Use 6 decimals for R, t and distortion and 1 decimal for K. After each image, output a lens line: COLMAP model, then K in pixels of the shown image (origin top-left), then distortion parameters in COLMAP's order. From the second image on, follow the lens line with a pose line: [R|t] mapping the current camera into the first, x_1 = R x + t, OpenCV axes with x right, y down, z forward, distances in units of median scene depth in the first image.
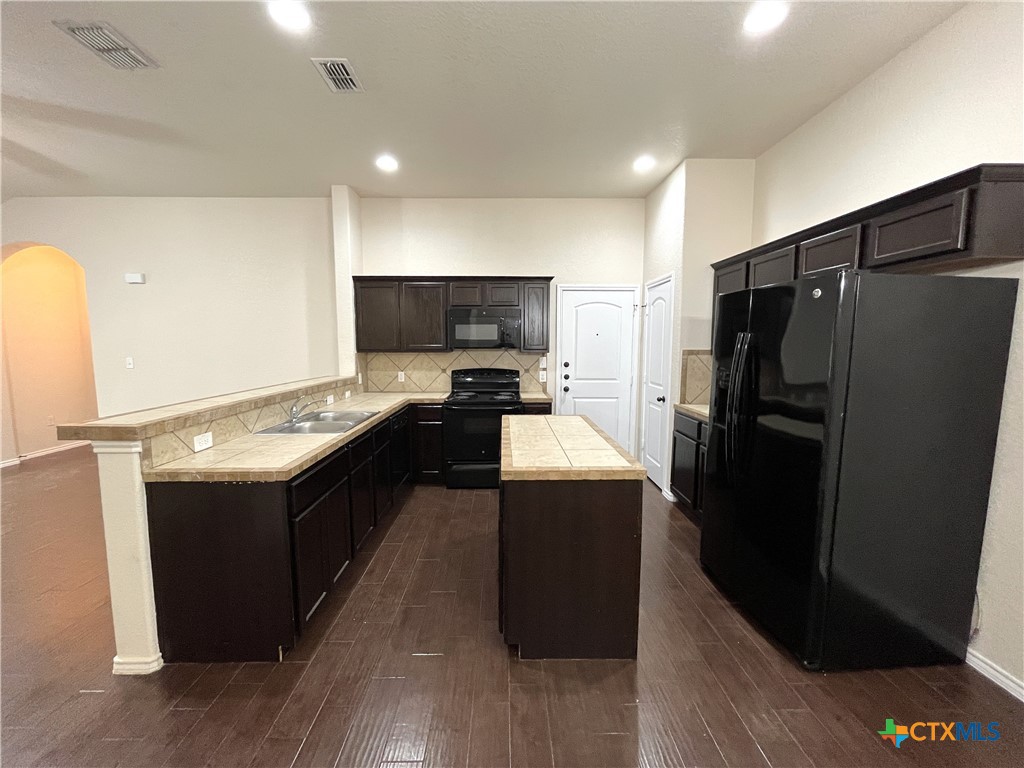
lens RADIAL K [[414.0, 0, 510.6], [0, 414.0, 393.6], [0, 0, 1]] dist [0.001246, 0.000250]
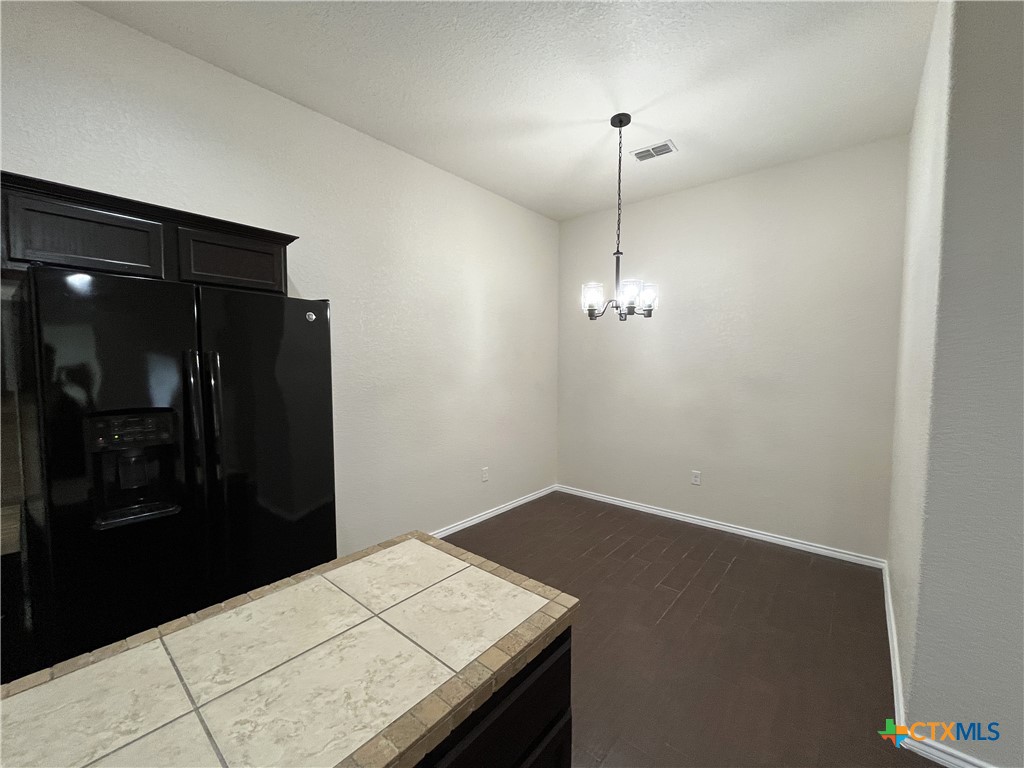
lens RADIAL K [[414.0, 0, 506.8], [0, 414.0, 388.7], [0, 0, 1]] dist [0.001246, 0.000250]
pose [[-0.752664, -0.053430, 0.656233, -0.283965], [0.053207, 0.988506, 0.141510, -0.173376], [-0.656252, 0.141425, -0.741170, 1.368623]]
